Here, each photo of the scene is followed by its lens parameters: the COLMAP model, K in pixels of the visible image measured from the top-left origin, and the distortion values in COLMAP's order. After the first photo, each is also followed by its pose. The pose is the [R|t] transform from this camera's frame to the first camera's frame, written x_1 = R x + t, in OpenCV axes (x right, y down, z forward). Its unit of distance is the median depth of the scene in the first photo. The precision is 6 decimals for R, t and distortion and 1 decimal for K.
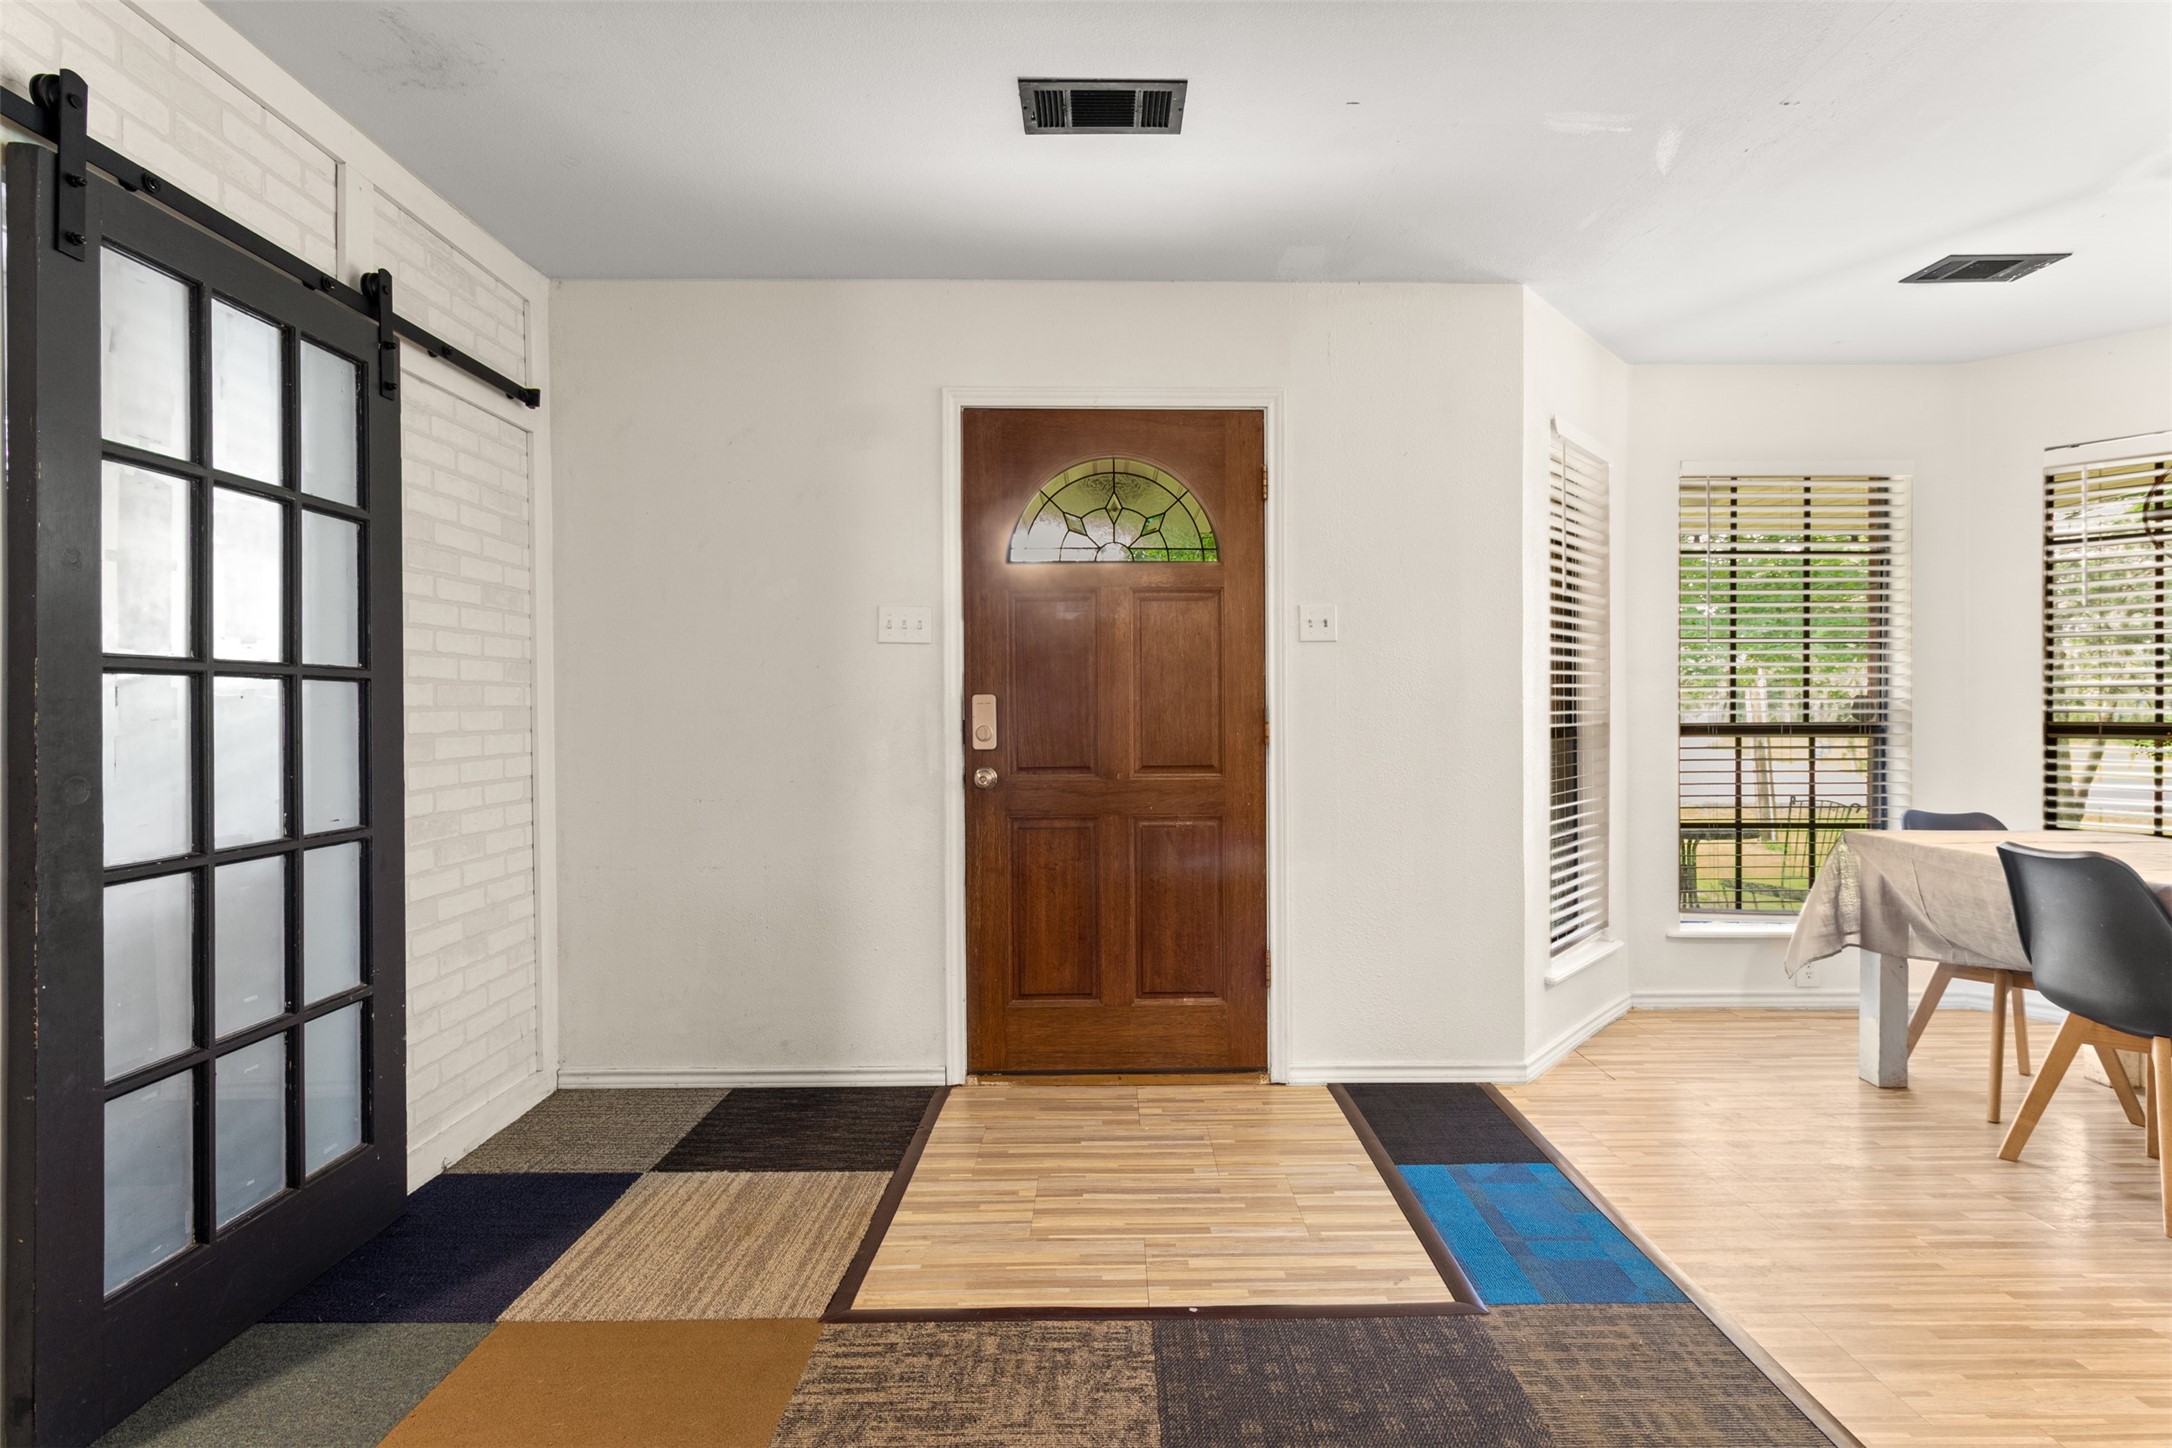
lens RADIAL K [[1035.4, 0, 1105.6], [0, 1035.4, 712.2], [0, 0, 1]] dist [0.009059, 0.000480]
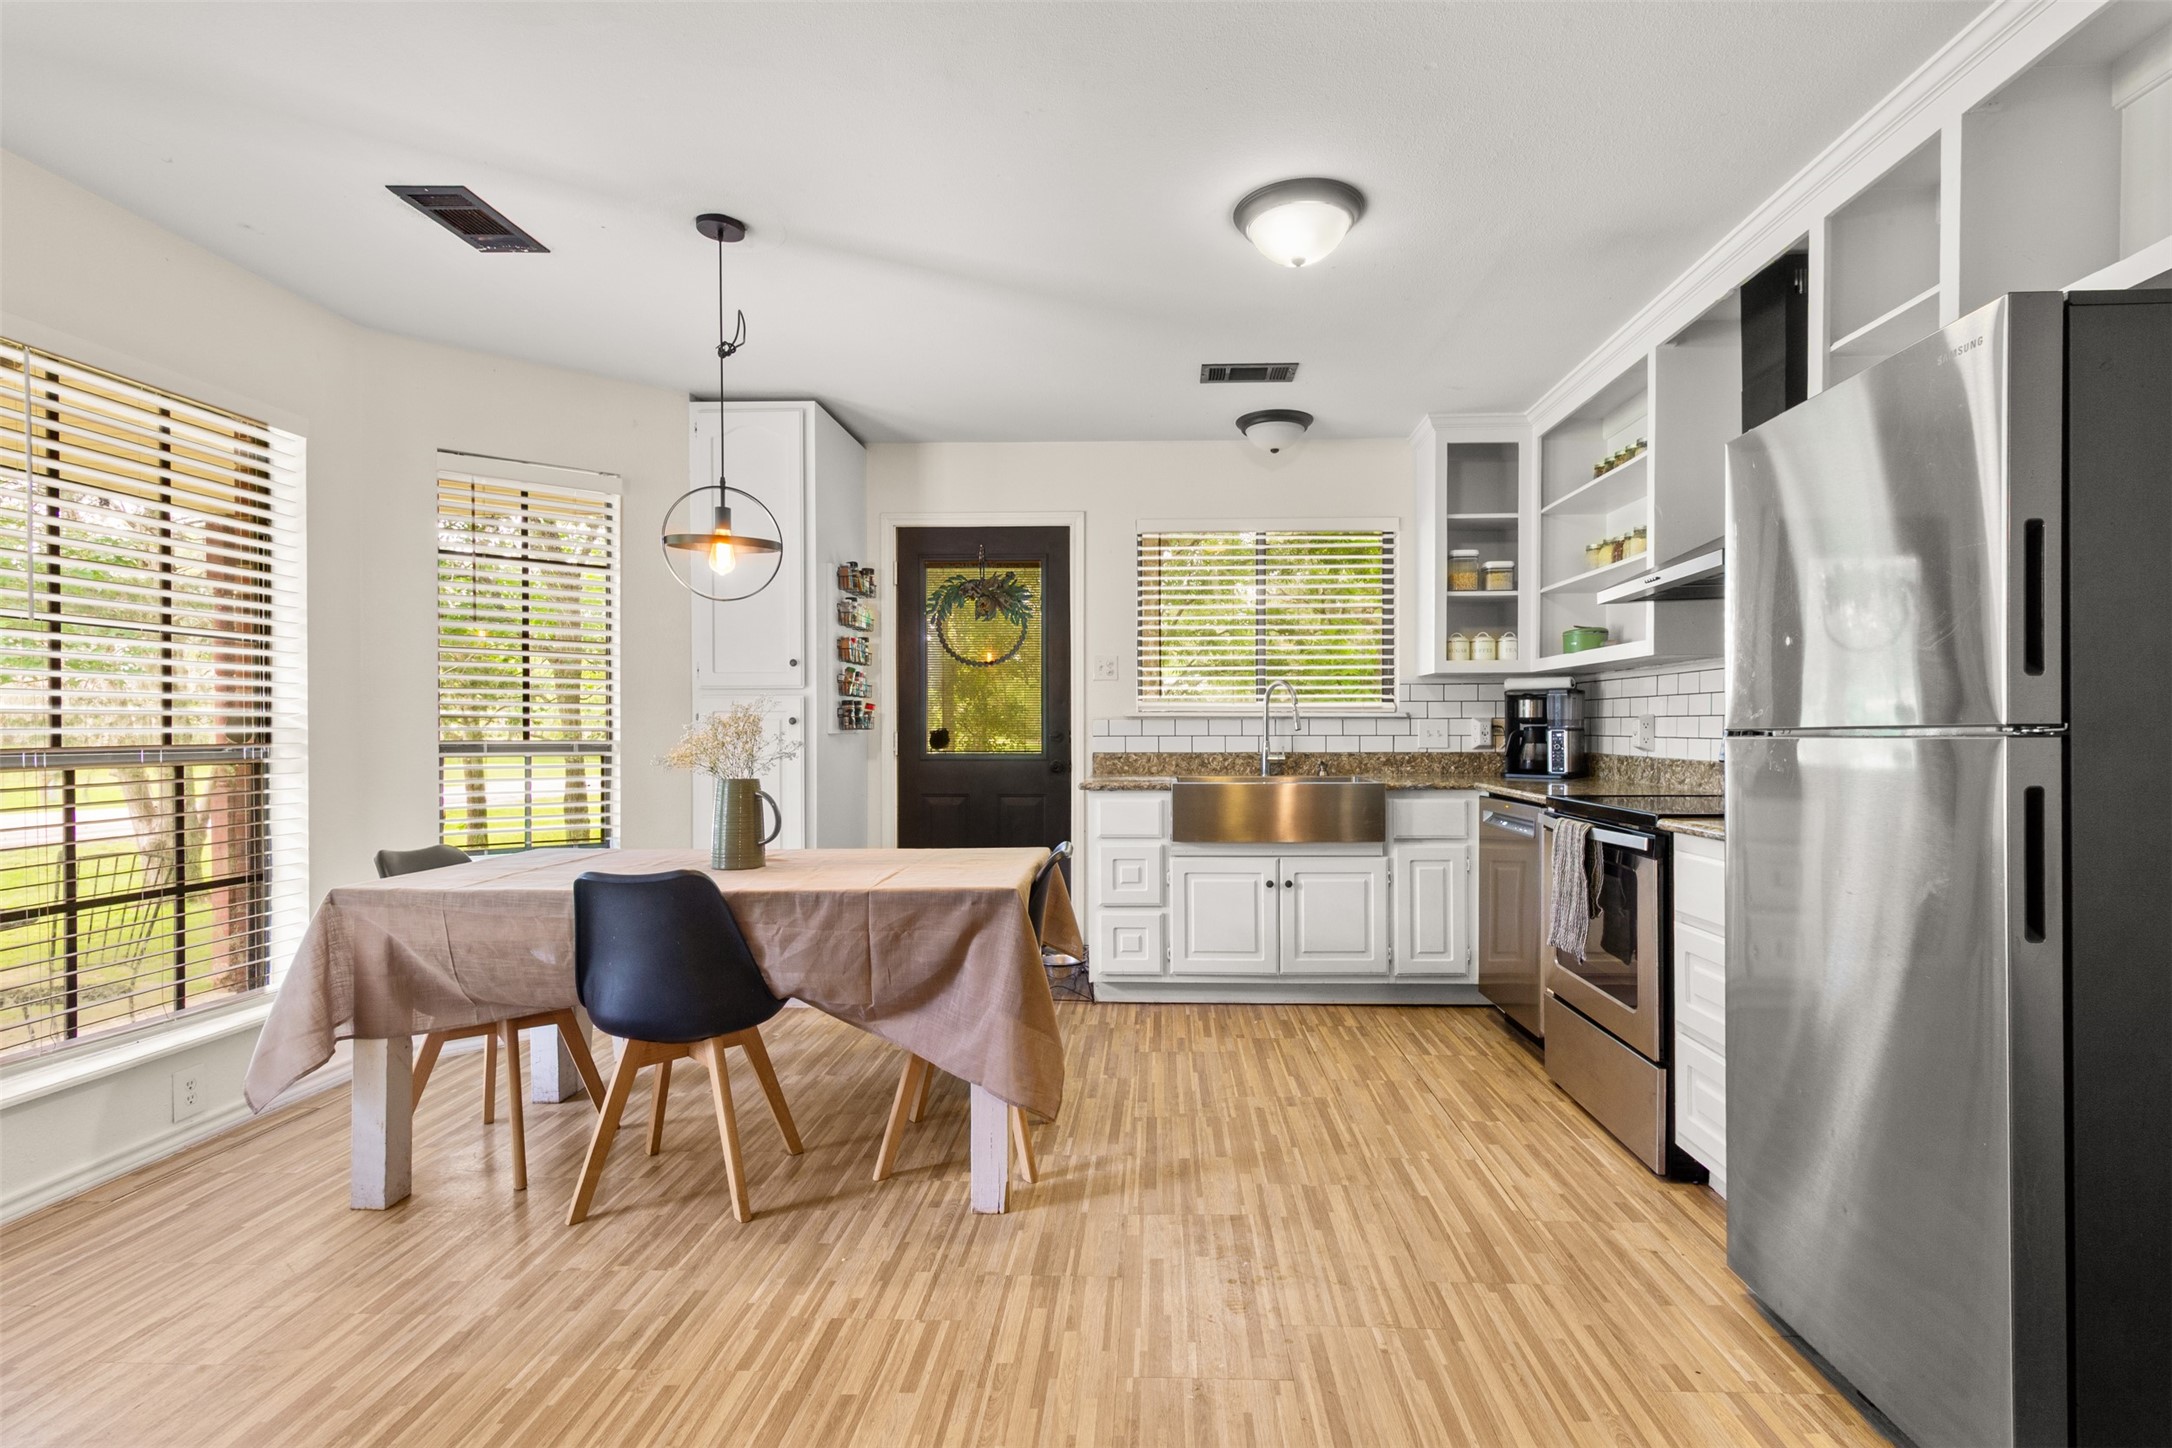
lens RADIAL K [[1035.4, 0, 1138.6], [0, 1035.4, 742.6], [0, 0, 1]] dist [0.009059, 0.000480]
pose [[0.036611, -0.010726, 0.999272, -0.013453], [0.001362, 0.999942, 0.010683, 0.002347], [-0.999329, 0.000970, 0.036623, 0.408830]]
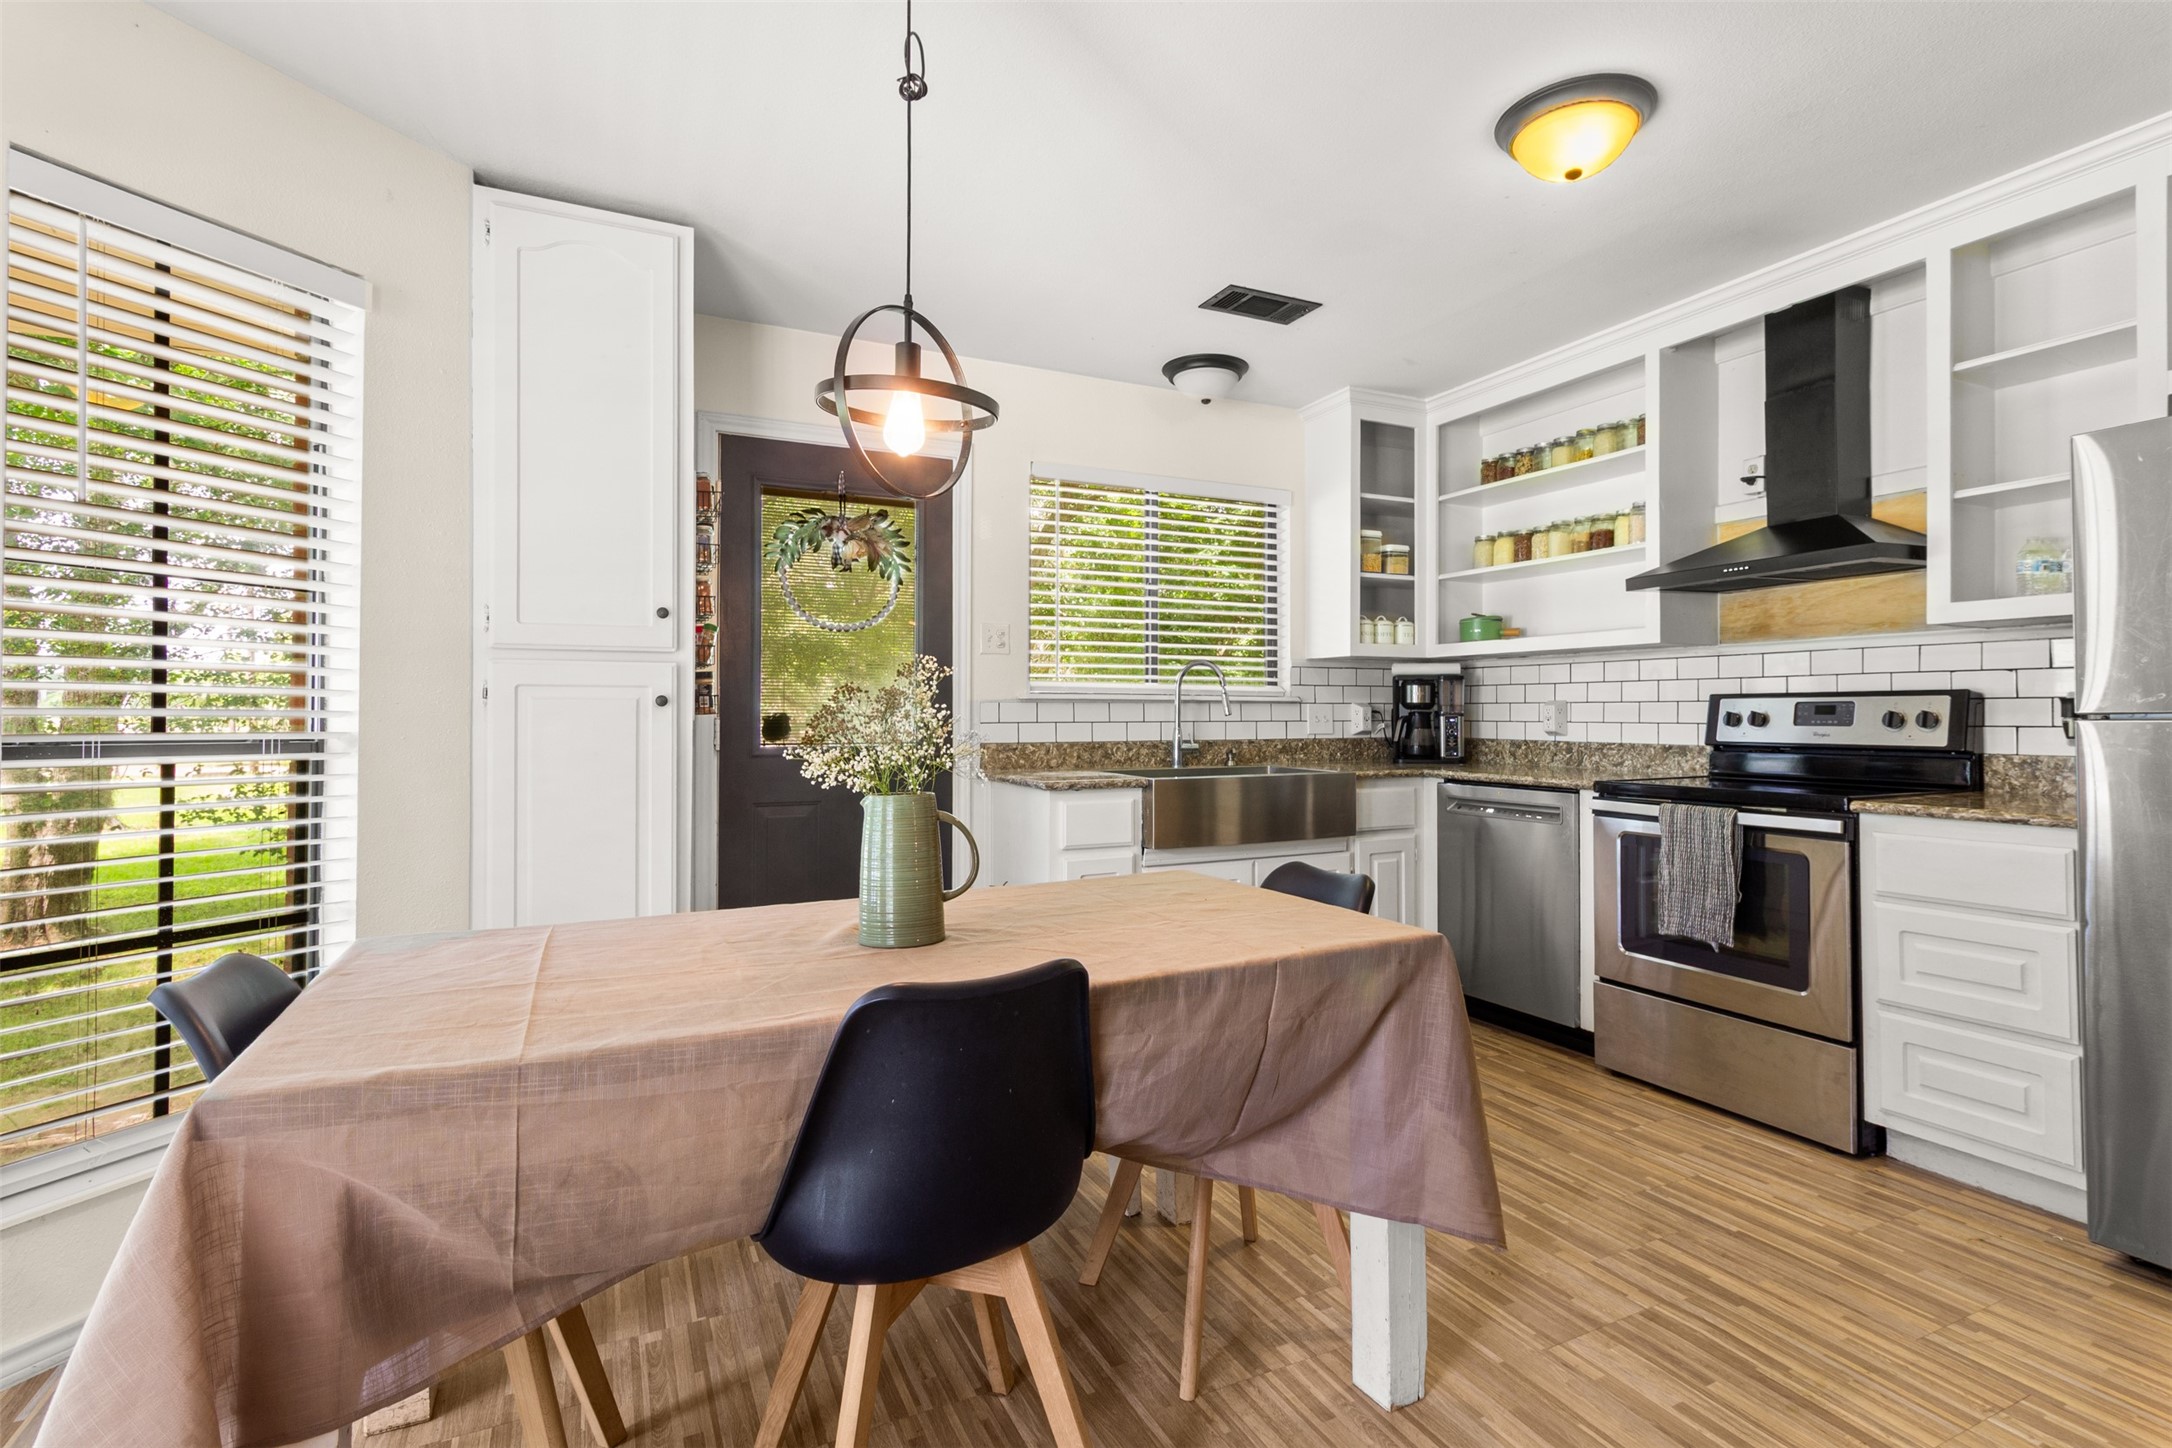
lens RADIAL K [[1035.4, 0, 1088.1], [0, 1035.4, 705.9], [0, 0, 1]] dist [0.009059, 0.000480]
pose [[-0.444954, 0.010816, 0.895488, 0.334448], [0.002265, 0.999937, -0.010953, 0.002678], [-0.895551, -0.002845, -0.444950, 0.938473]]
